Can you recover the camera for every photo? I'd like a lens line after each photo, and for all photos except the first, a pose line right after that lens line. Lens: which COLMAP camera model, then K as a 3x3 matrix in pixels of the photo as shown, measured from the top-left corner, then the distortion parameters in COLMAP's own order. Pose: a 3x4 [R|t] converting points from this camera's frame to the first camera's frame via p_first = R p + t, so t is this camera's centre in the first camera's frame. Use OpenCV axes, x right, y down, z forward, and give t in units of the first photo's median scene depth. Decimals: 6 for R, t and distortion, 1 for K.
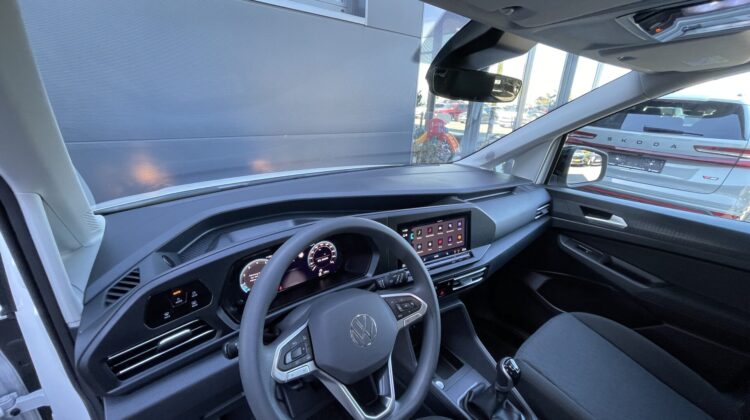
lens RADIAL K [[300.4, 0, 375.0], [0, 300.4, 210.0], [0, 0, 1]] dist [0.000039, 0.000145]
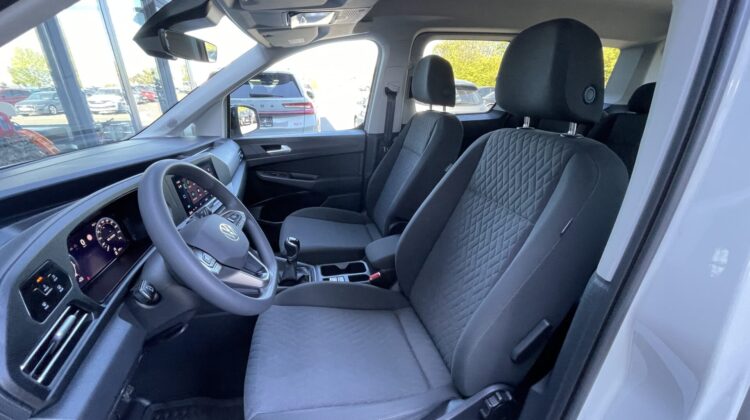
lens RADIAL K [[300.4, 0, 375.0], [0, 300.4, 210.0], [0, 0, 1]] dist [0.000039, 0.000145]
pose [[0.421199, -0.387780, 0.819889, -0.542524], [0.336858, 0.906211, 0.255555, 0.122676], [-0.842092, 0.168547, 0.512322, -0.163671]]
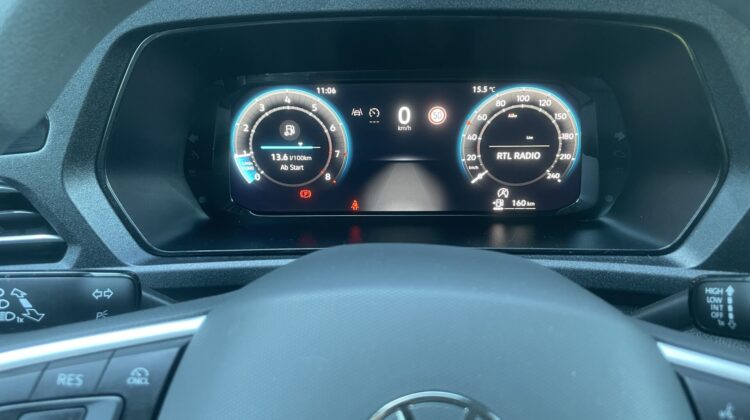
lens RADIAL K [[588.8, 0, 375.0], [0, 588.8, 210.0], [0, 0, 1]] dist [0.084127, 0.000039]
pose [[0.763520, 0.254595, -0.593479, 0.061050], [-0.172599, 0.966026, 0.192362, 0.127696], [0.622291, -0.044438, 0.781524, 0.477078]]
